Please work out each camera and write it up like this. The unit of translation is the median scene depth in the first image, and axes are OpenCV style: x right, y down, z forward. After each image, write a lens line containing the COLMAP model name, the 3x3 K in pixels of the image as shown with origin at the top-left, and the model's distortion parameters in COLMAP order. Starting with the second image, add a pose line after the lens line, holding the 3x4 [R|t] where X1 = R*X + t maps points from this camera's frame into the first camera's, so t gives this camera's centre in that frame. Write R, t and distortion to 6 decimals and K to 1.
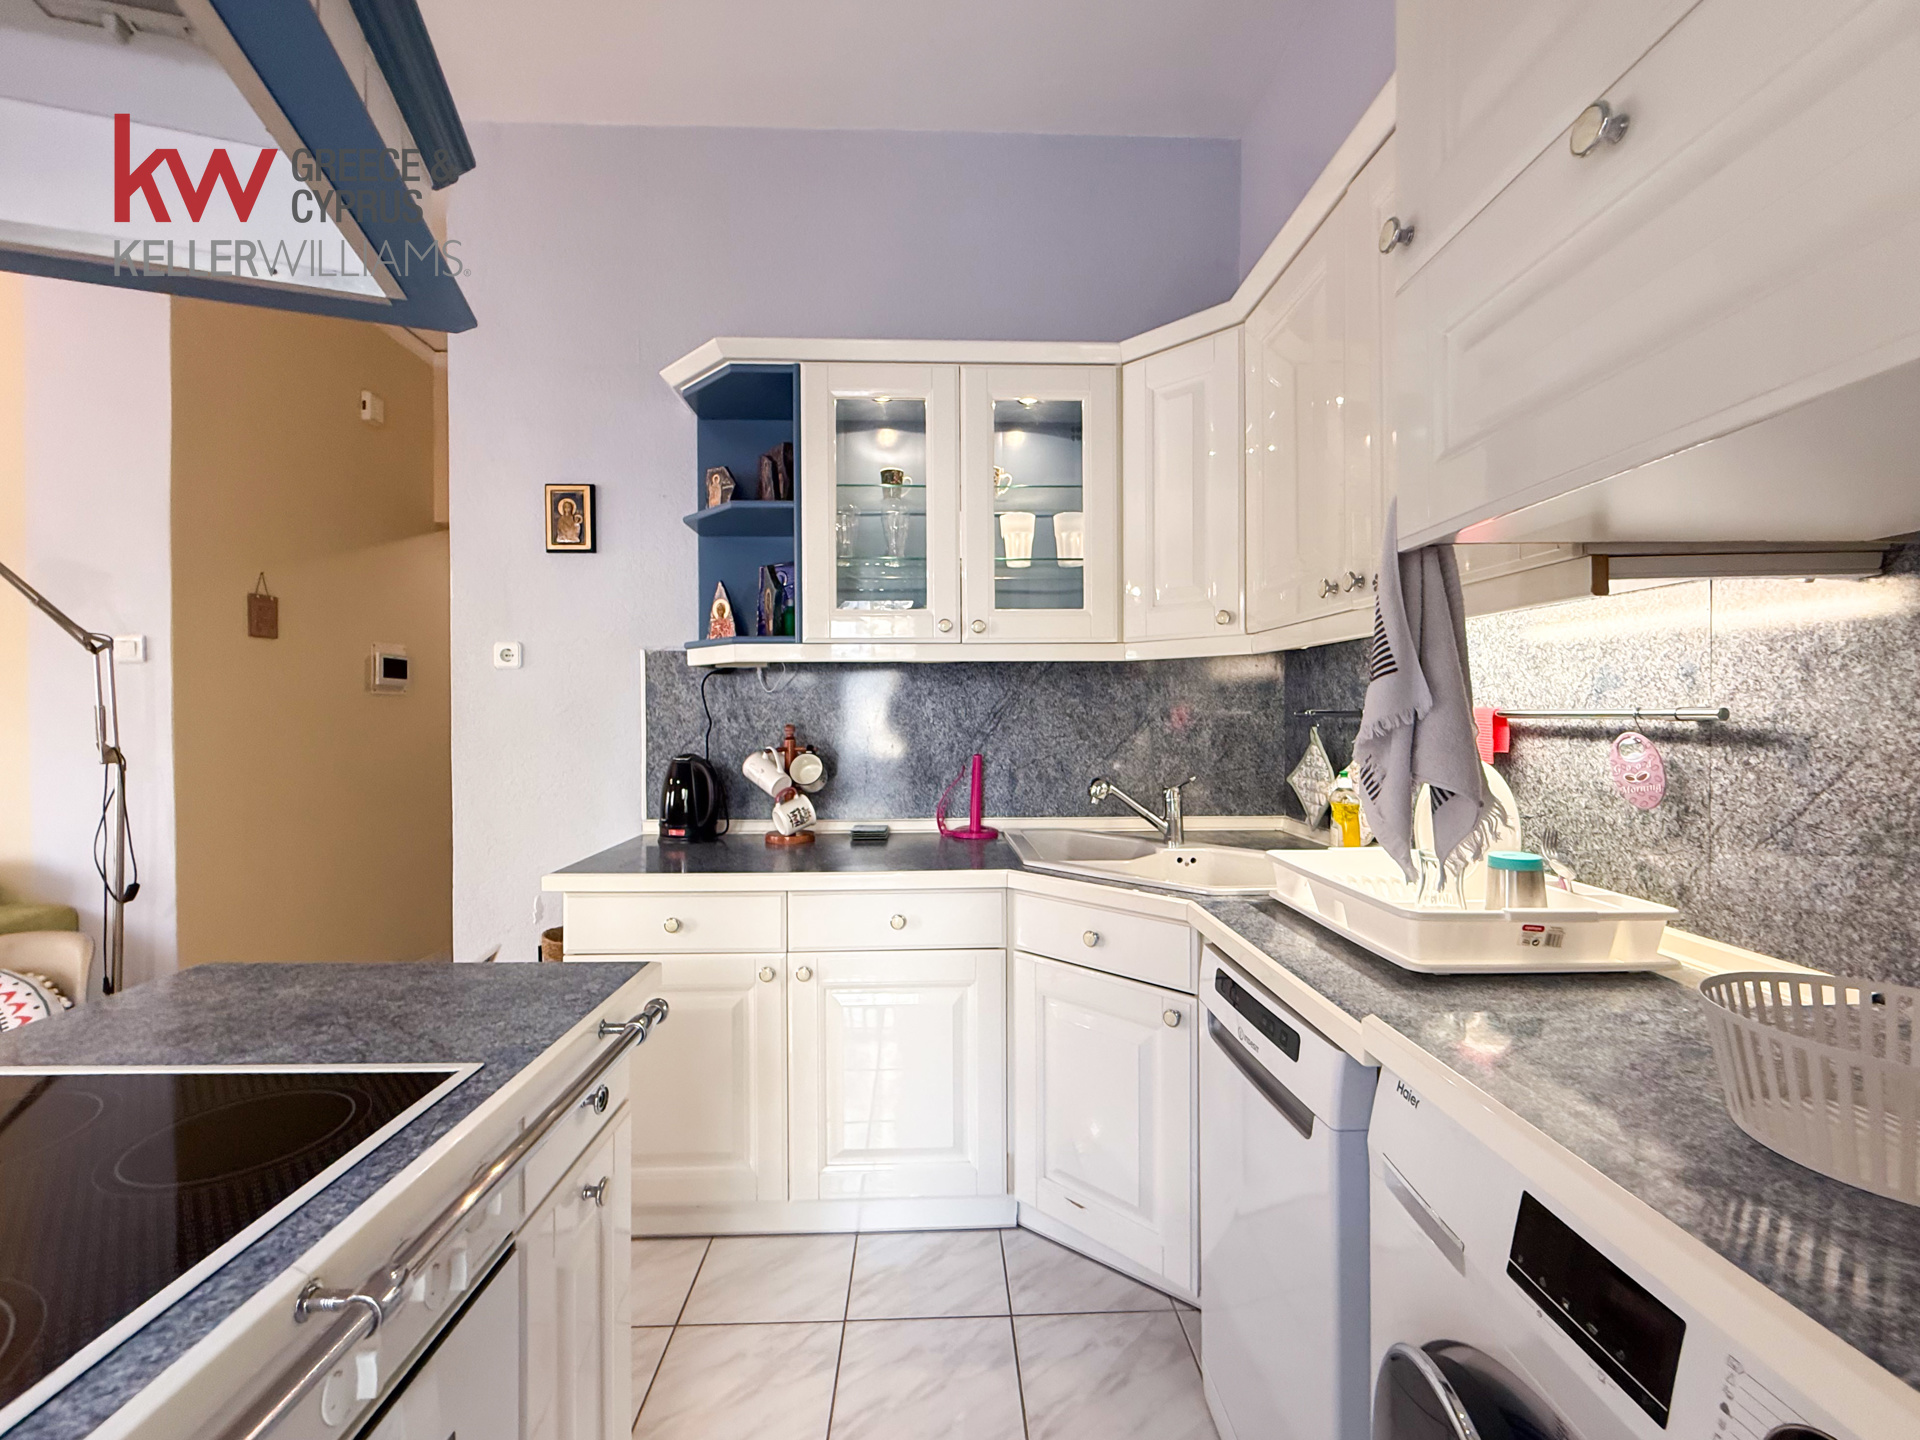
lens RADIAL K [[785.8, 0, 954.9], [0, 785.8, 723.0], [0, 0, 1]] dist [0.000991, 0.000173]
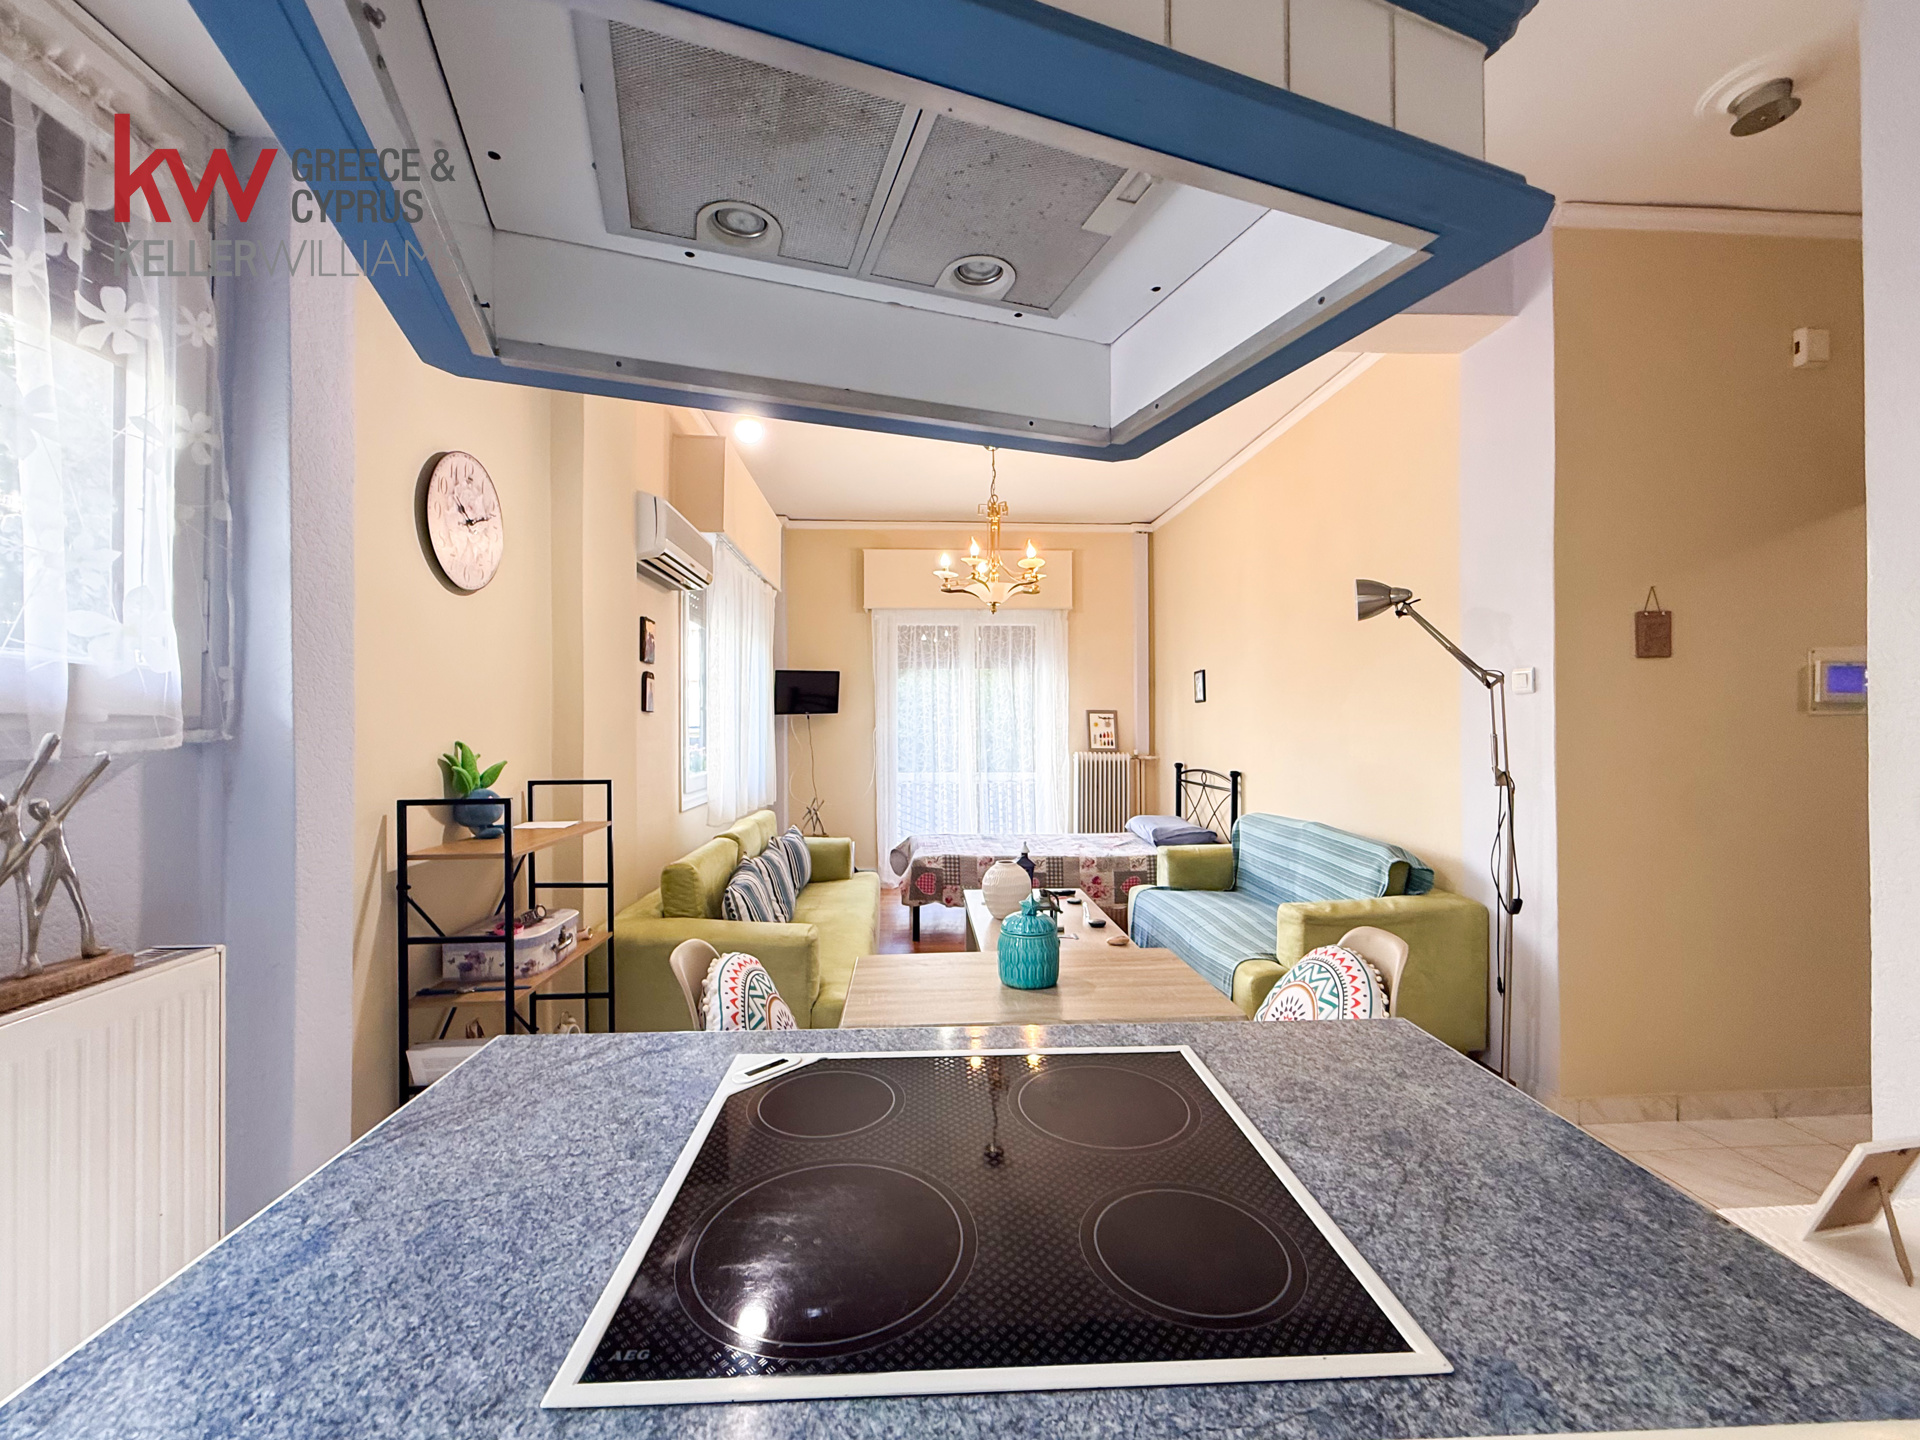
lens RADIAL K [[779.1, 0, 956.6], [0, 779.1, 721.9], [0, 0, 1]] dist [0.000213, -0.000001]
pose [[0.025714, -0.002228, -0.999667, 0.008451], [-0.008521, 0.999961, -0.002448, -0.033821], [0.999633, 0.008581, 0.025694, 0.228450]]
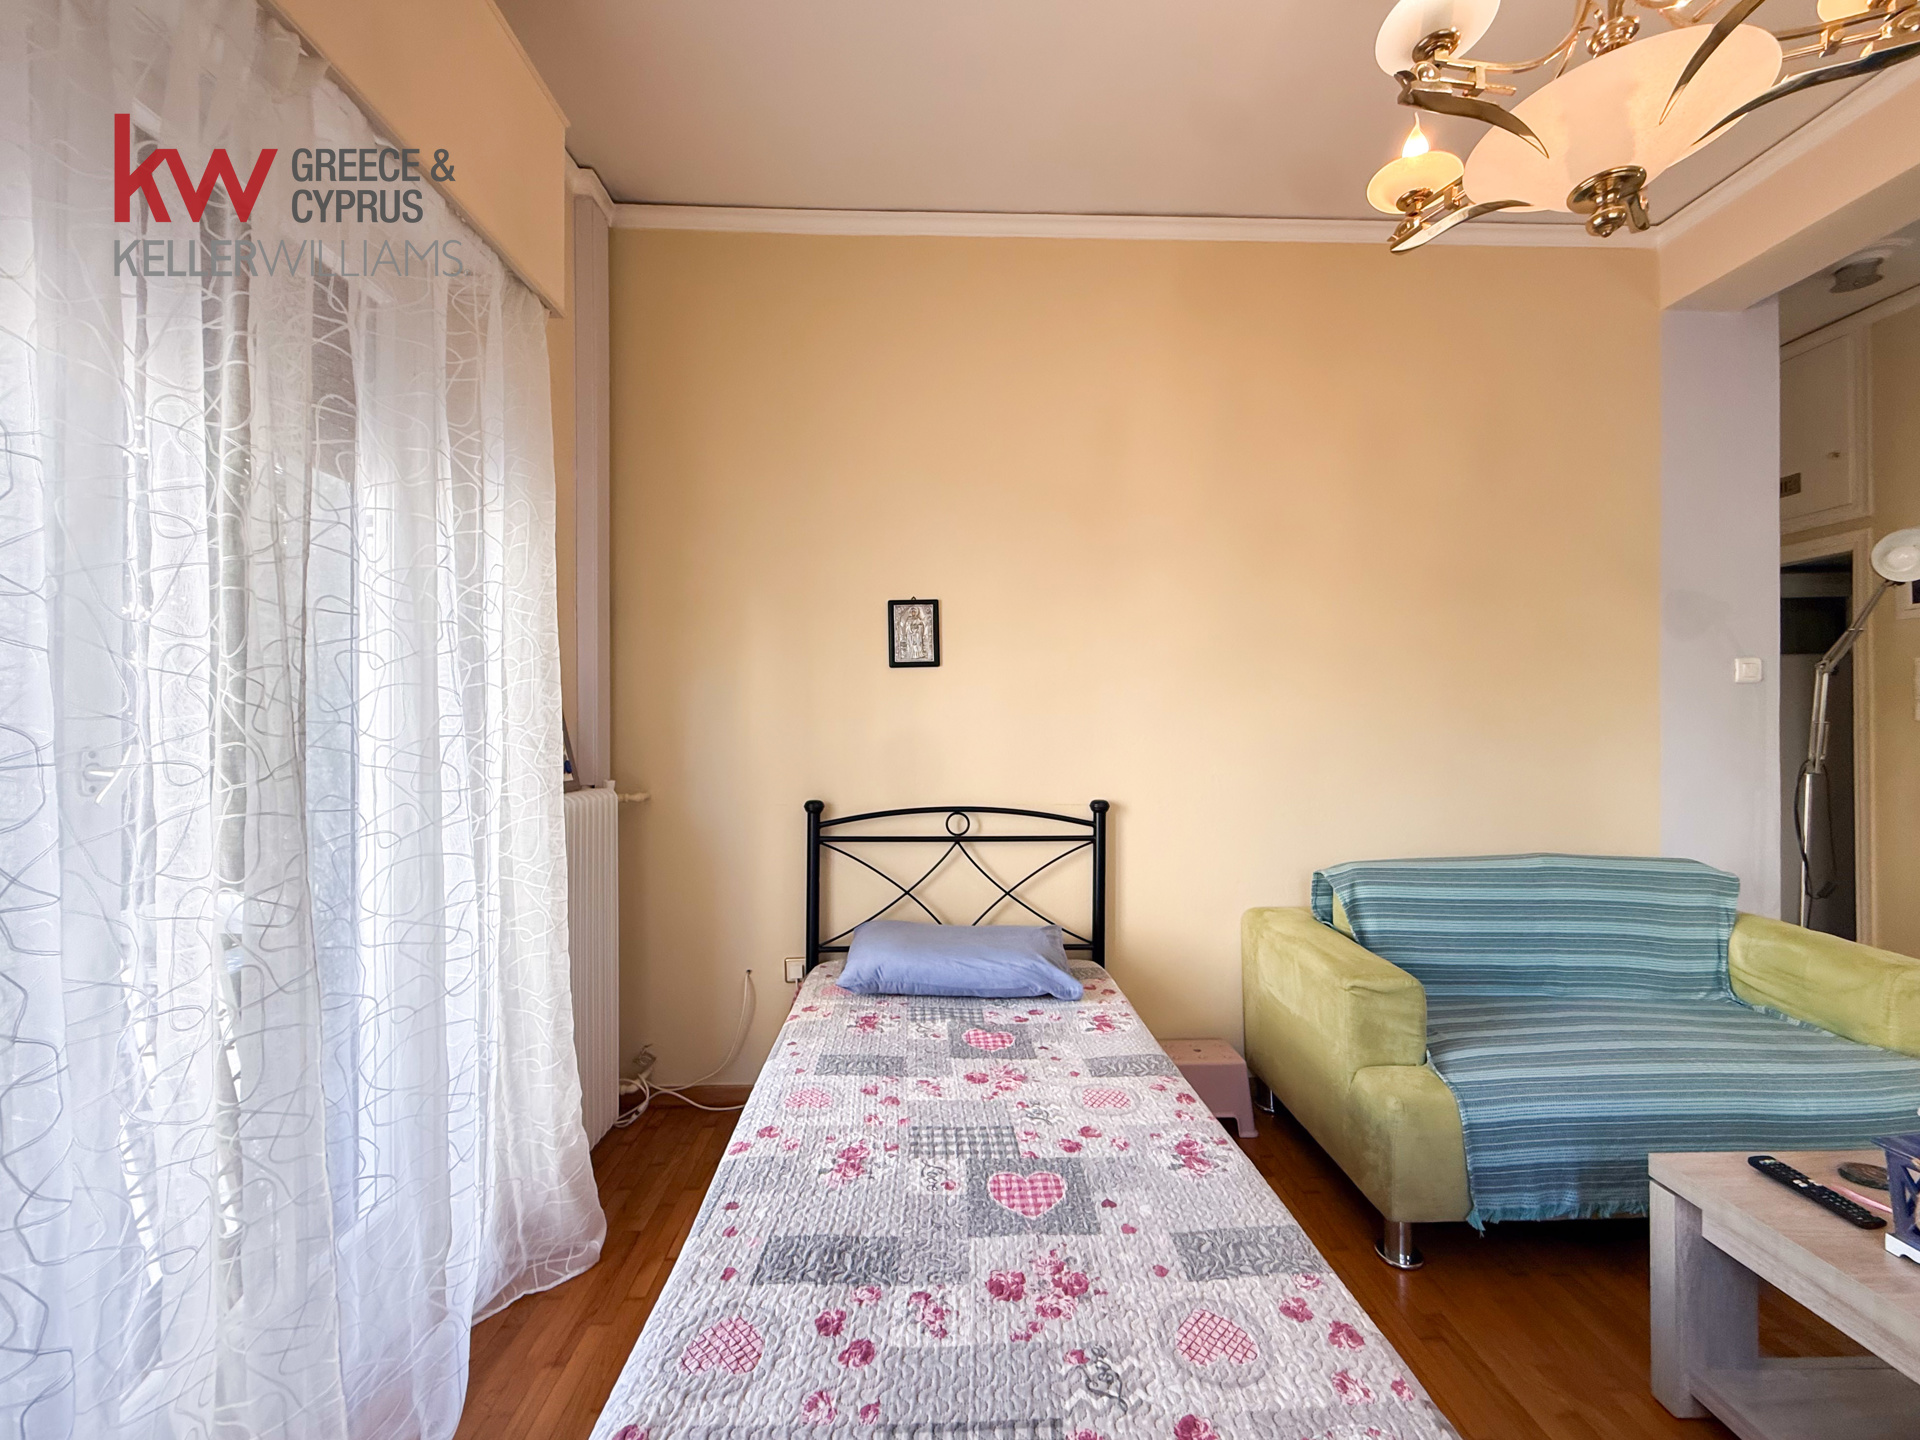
lens RADIAL K [[779.1, 0, 956.6], [0, 779.1, 721.9], [0, 0, 1]] dist [0.000213, -0.000001]
pose [[0.999903, 0.000141, -0.013955, -2.595433], [-0.000313, 0.999925, -0.012256, -0.008970], [0.013952, 0.012259, 0.999828, -0.138465]]
